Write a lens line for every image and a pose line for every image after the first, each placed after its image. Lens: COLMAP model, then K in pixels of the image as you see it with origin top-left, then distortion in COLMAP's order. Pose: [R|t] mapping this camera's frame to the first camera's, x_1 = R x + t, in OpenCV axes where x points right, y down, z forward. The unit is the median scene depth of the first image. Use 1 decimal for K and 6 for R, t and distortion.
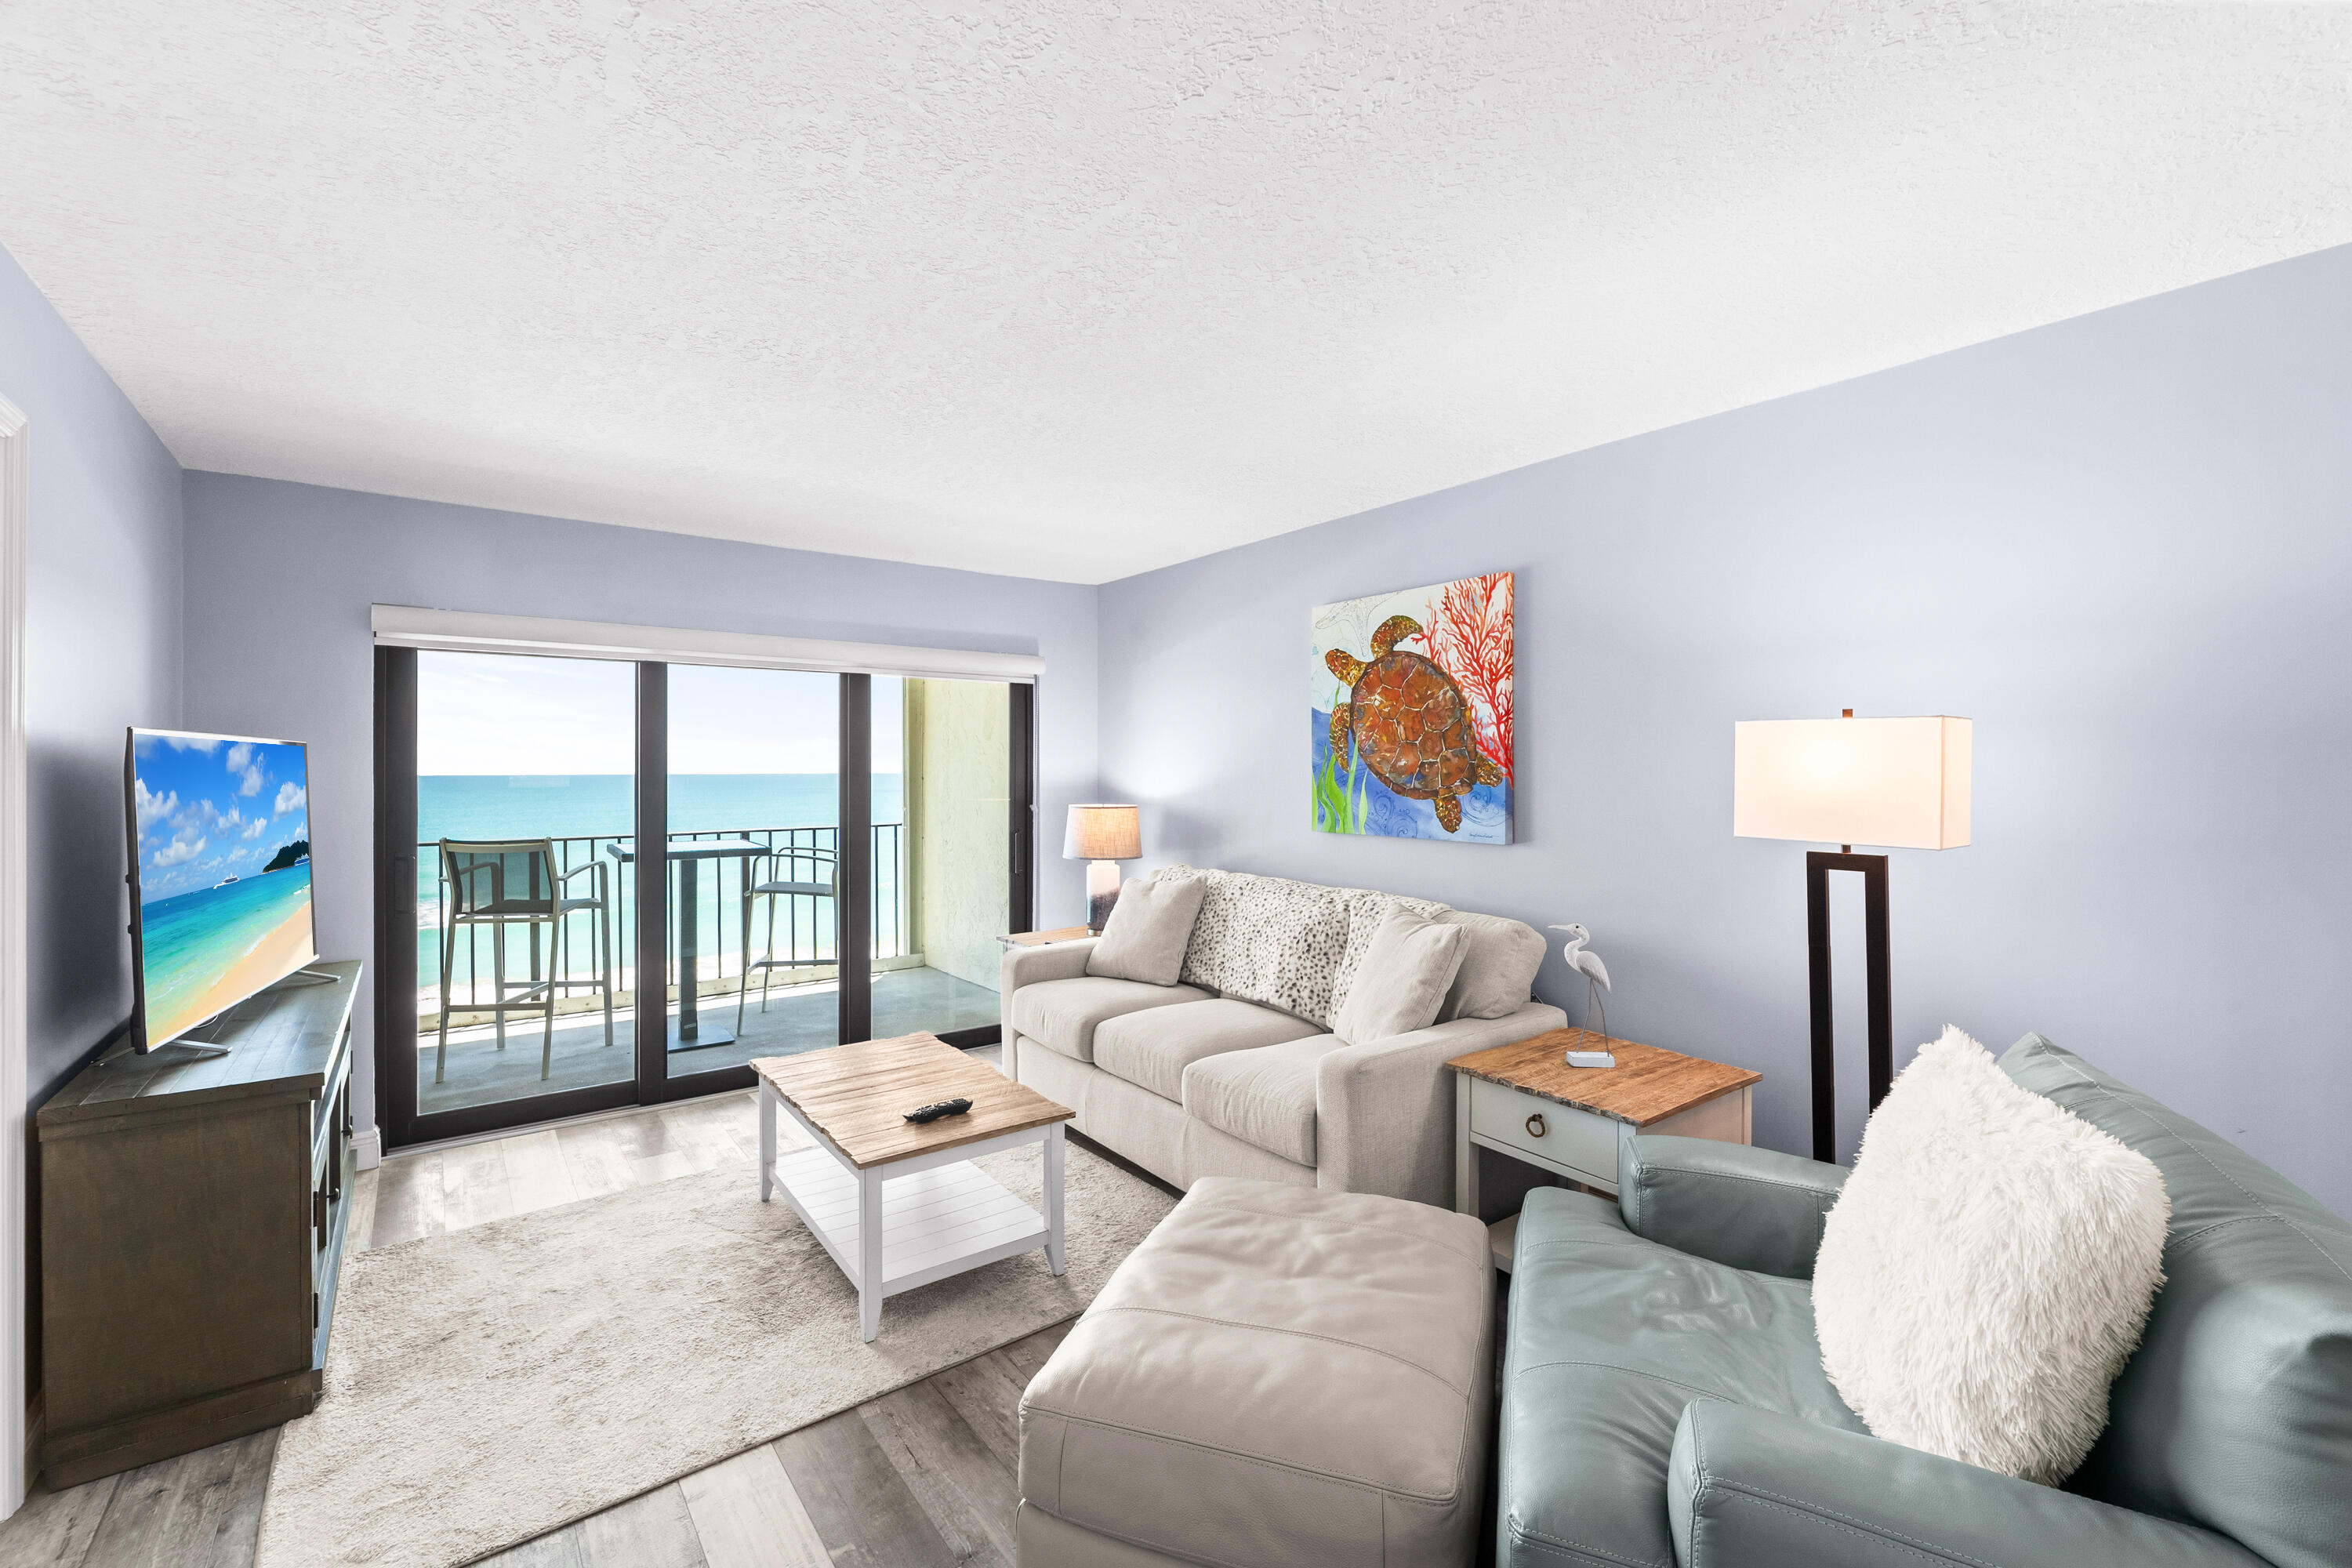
lens RADIAL K [[995.6, 0, 1174.2], [0, 995.6, 764.9], [0, 0, 1]] dist [-0.004259, -0.001000]
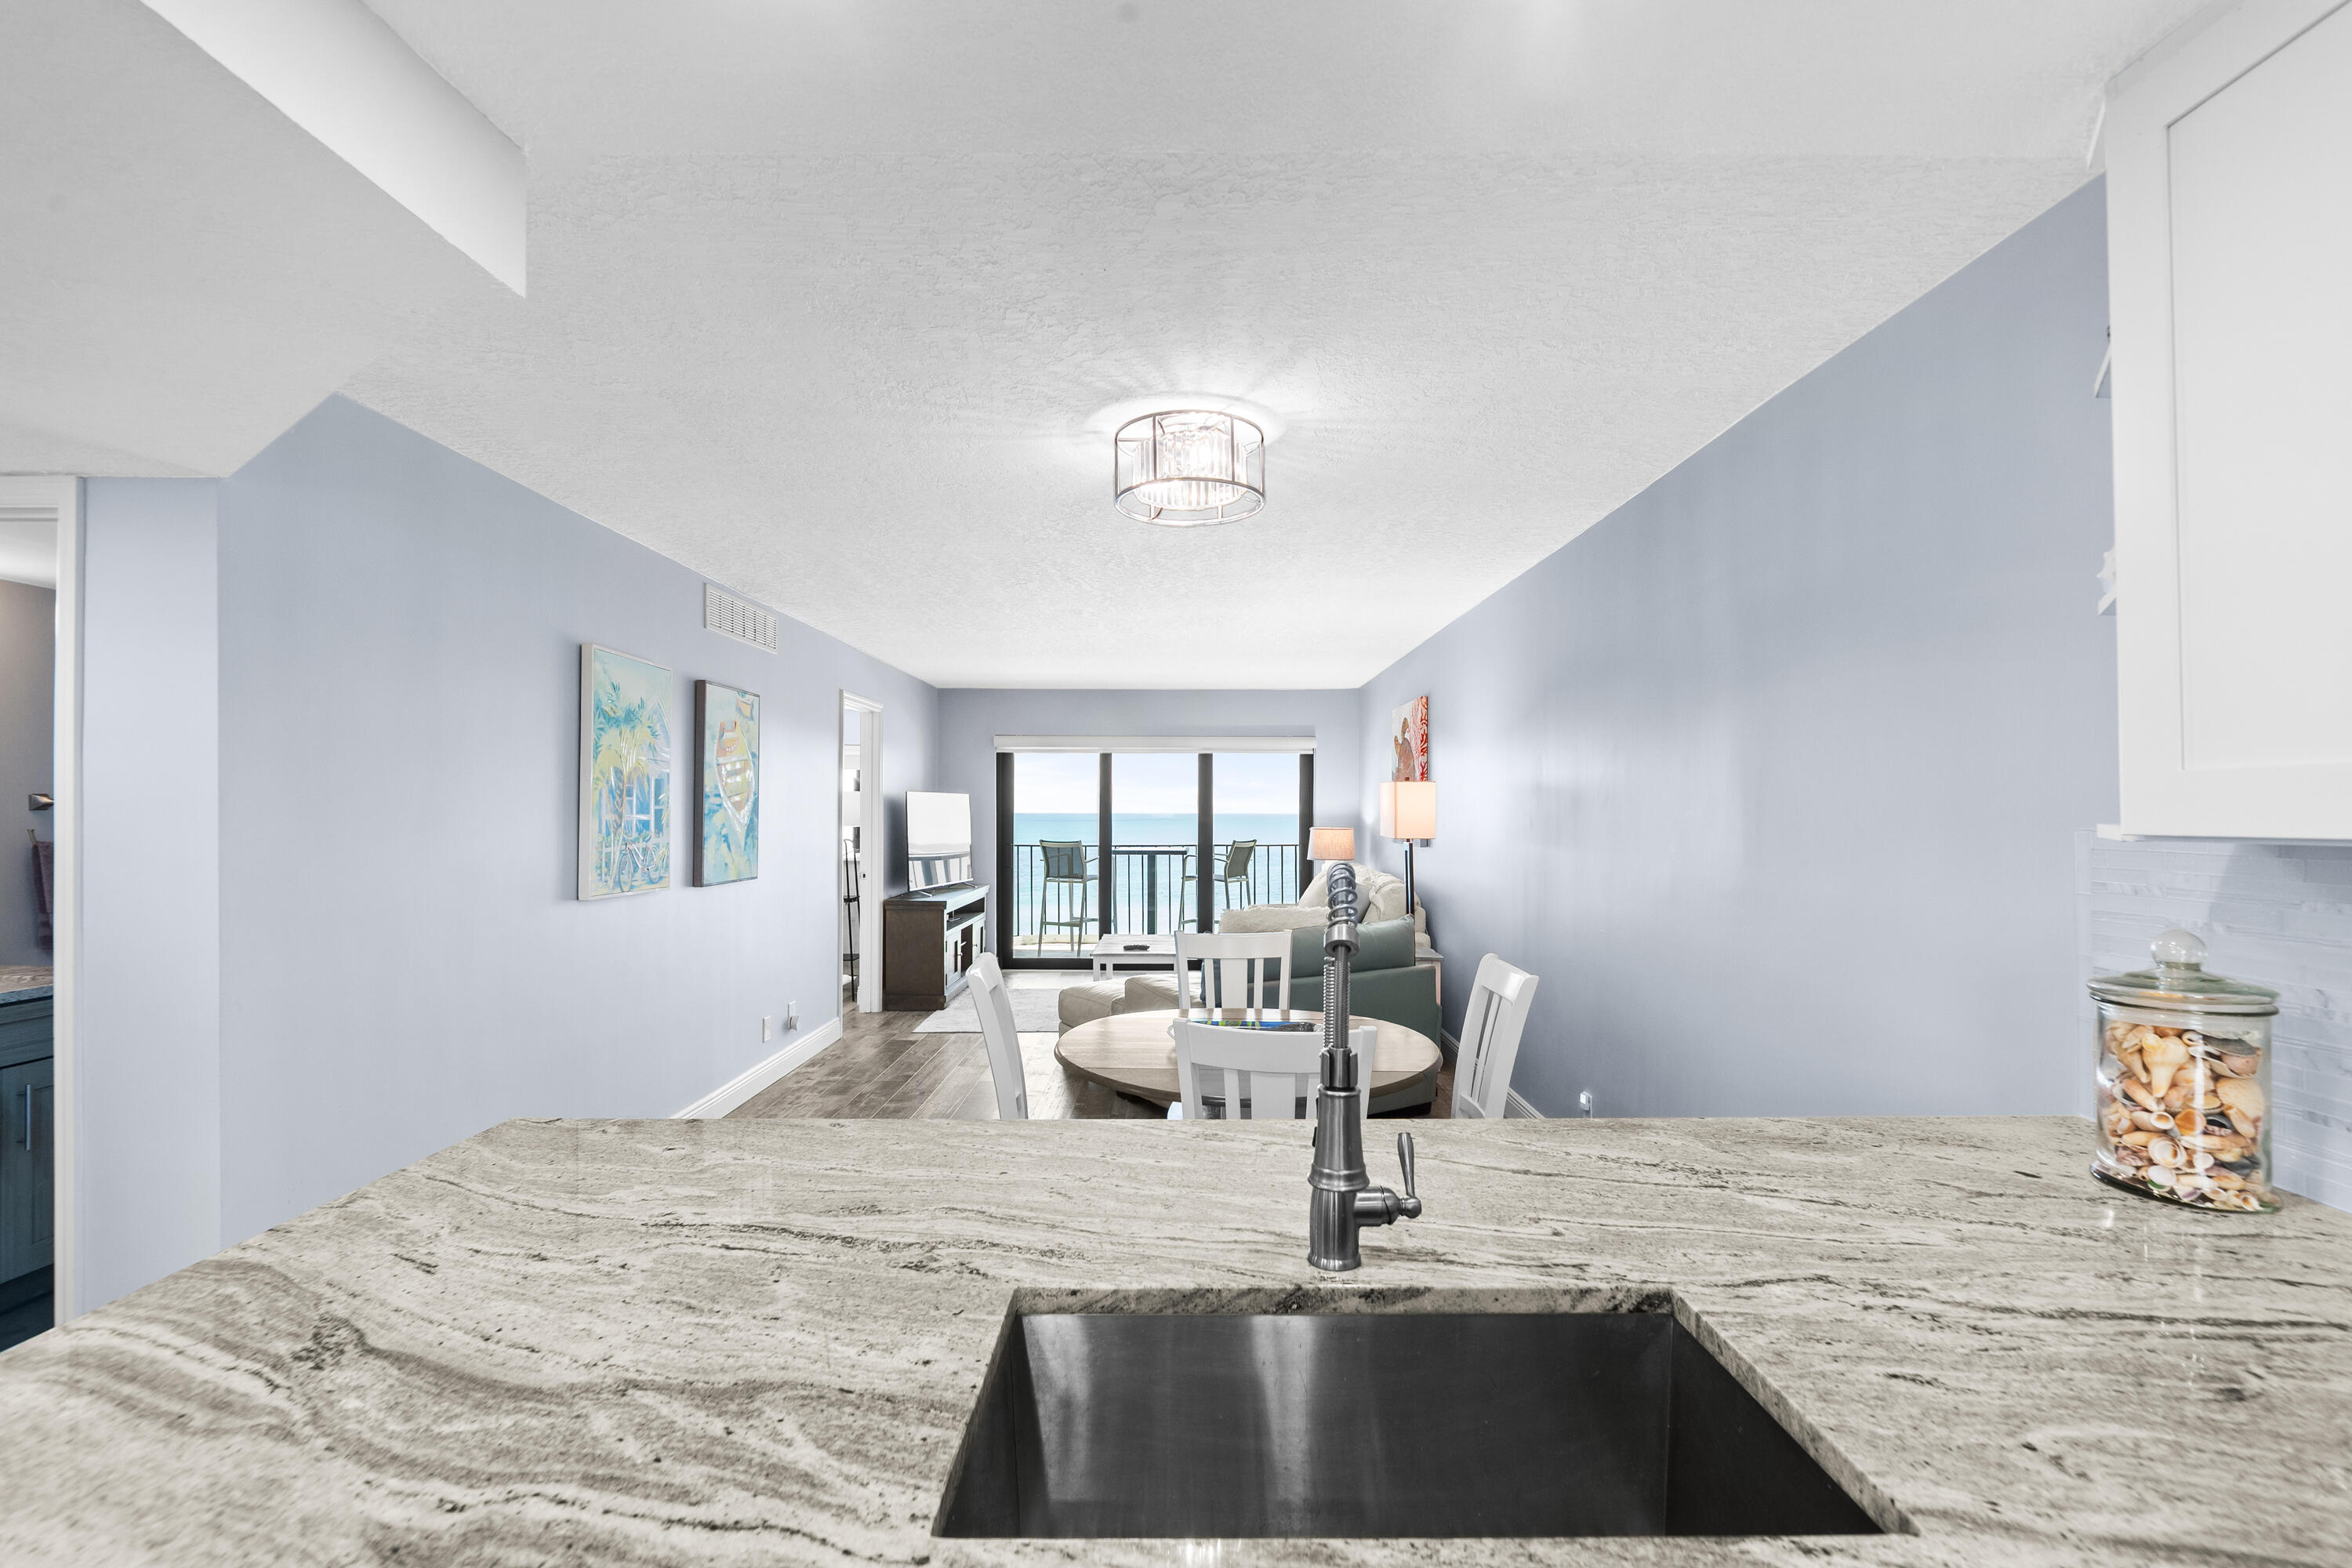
lens RADIAL K [[1078.0, 0, 1167.2], [0, 1078.0, 795.4], [0, 0, 1]] dist [-0.000873, -0.000199]
pose [[0.786304, -0.004253, -0.617825, 1.092586], [-0.001606, 0.999959, -0.008928, 0.003648], [0.617837, 0.008013, 0.786265, -0.761608]]
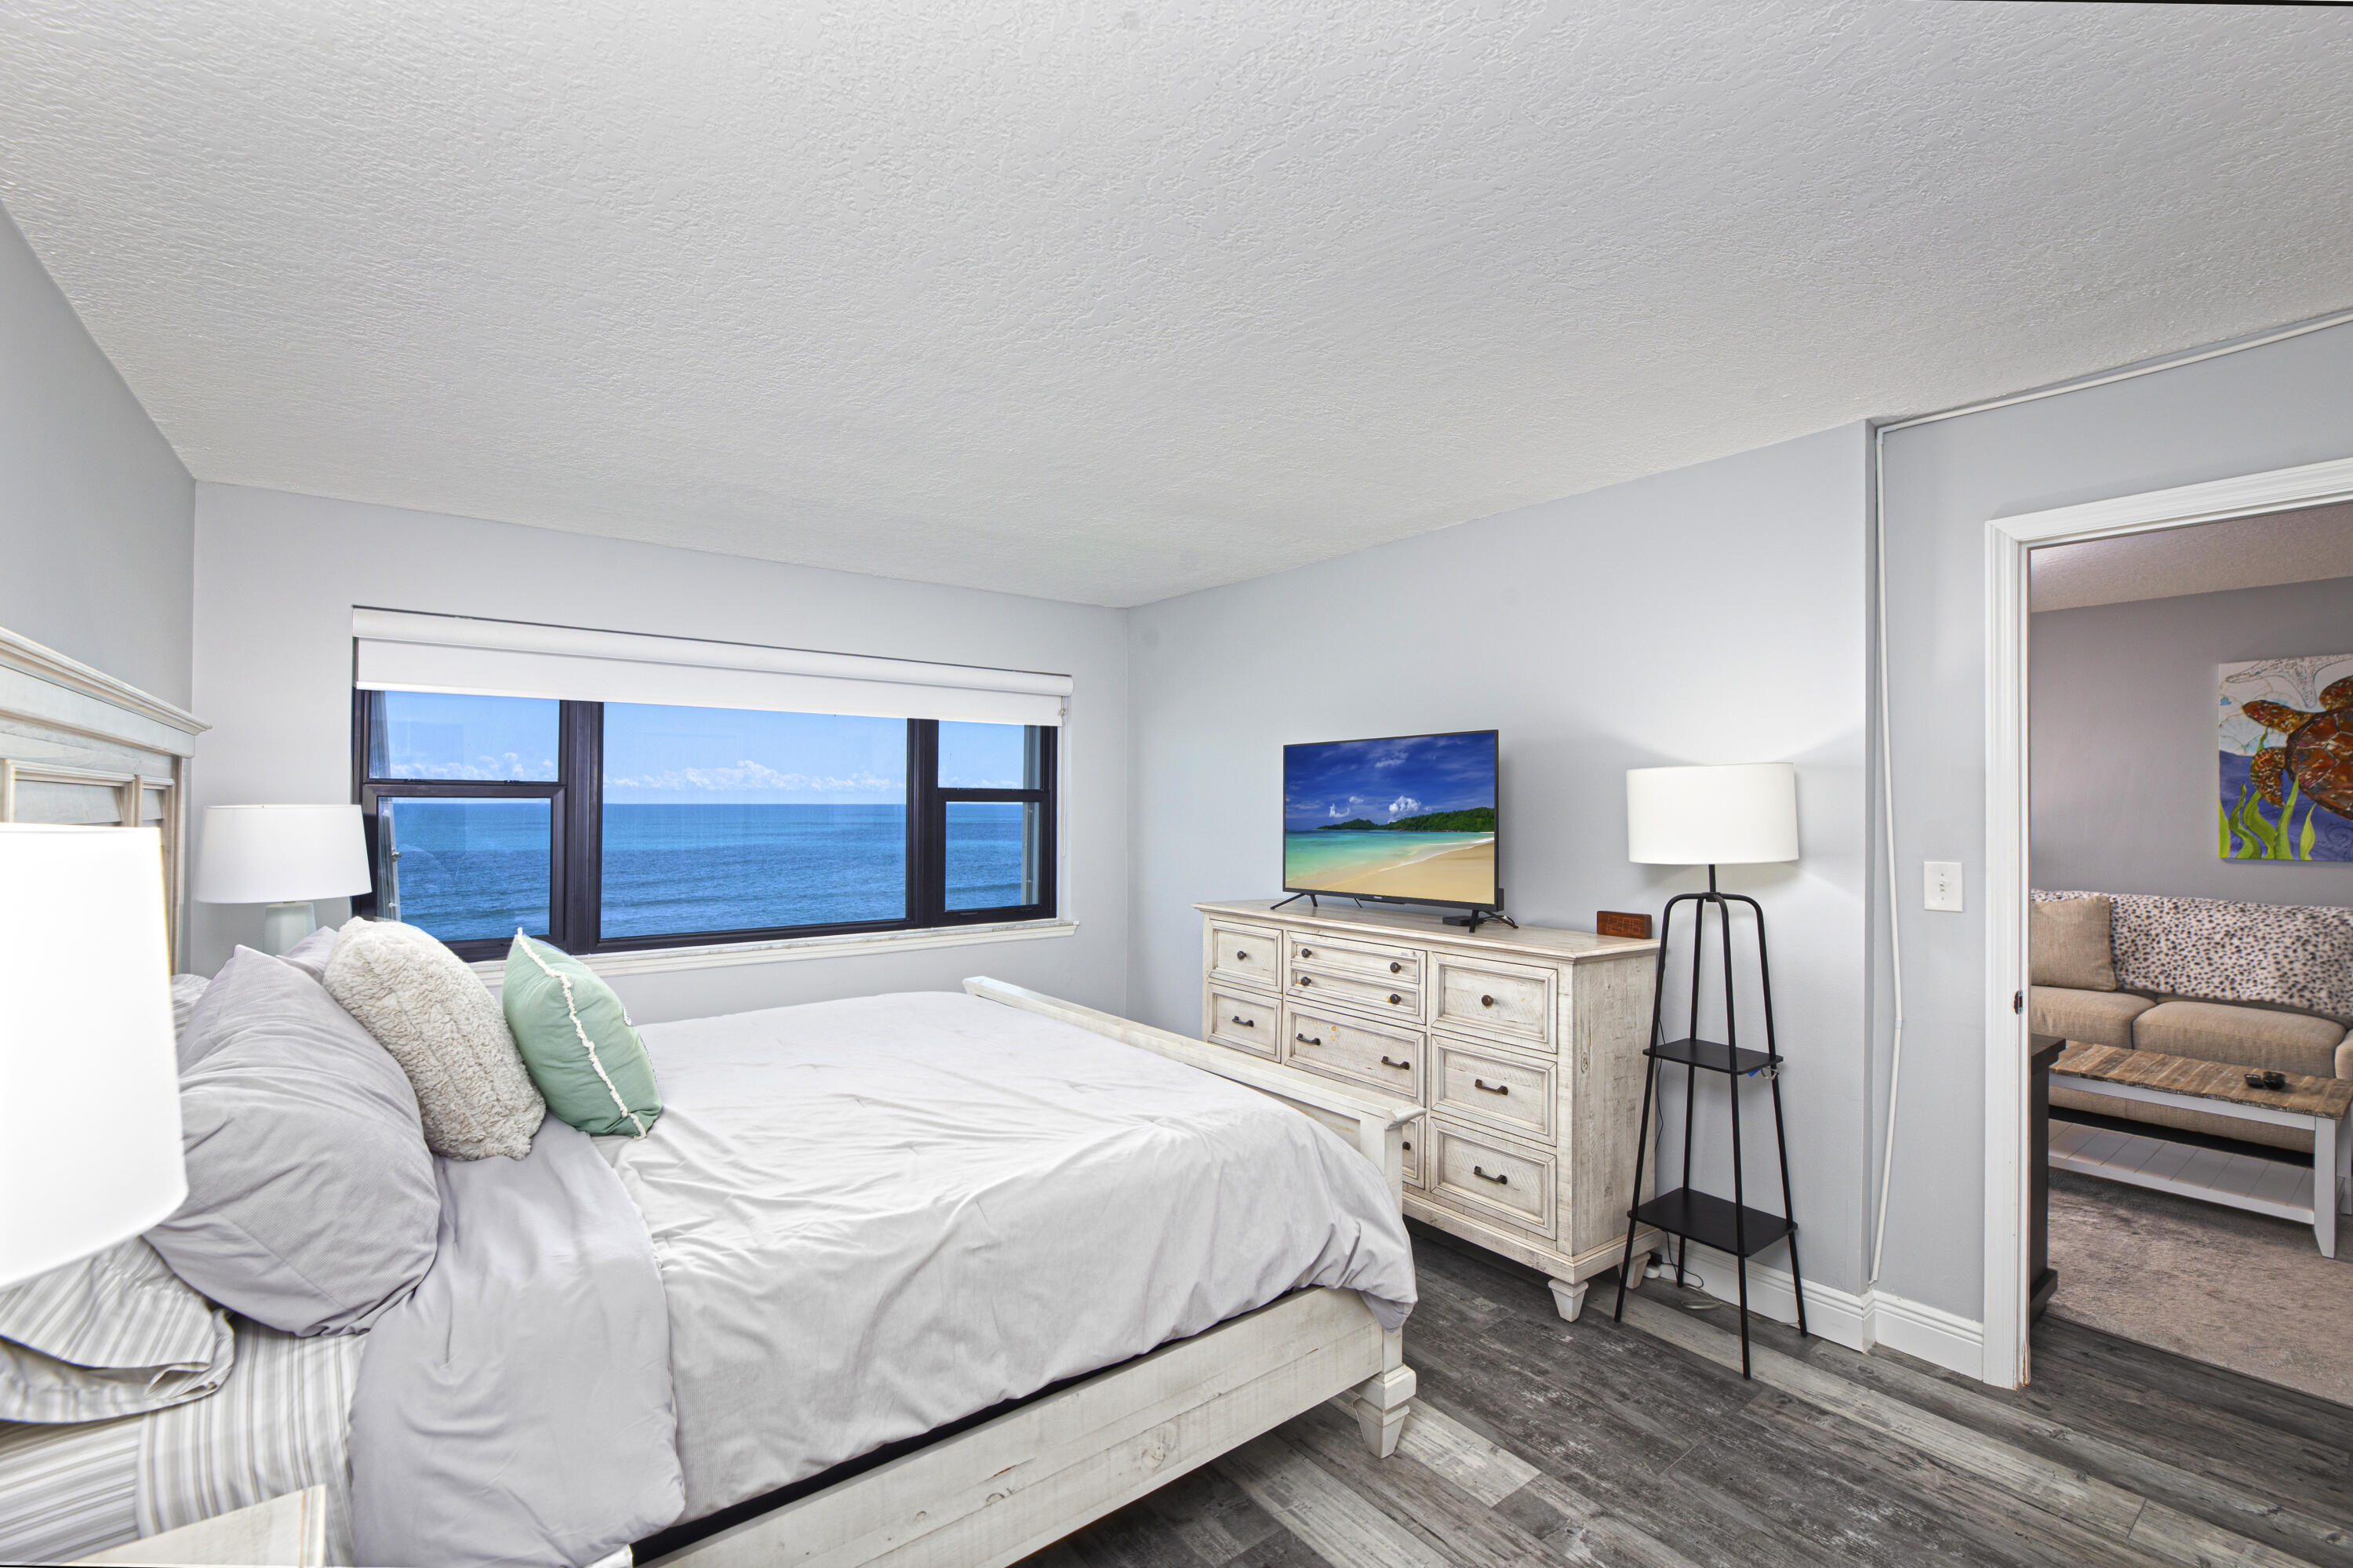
lens RADIAL K [[1015.8, 0, 1177.0], [0, 1015.8, 799.5], [0, 0, 1]] dist [-0.000449, -0.000097]
pose [[0.999829, 0.004494, 0.017938, -1.228110], [-0.004486, 0.999990, -0.000445, 0.005561], [-0.017940, 0.000364, 0.999839, -0.174332]]
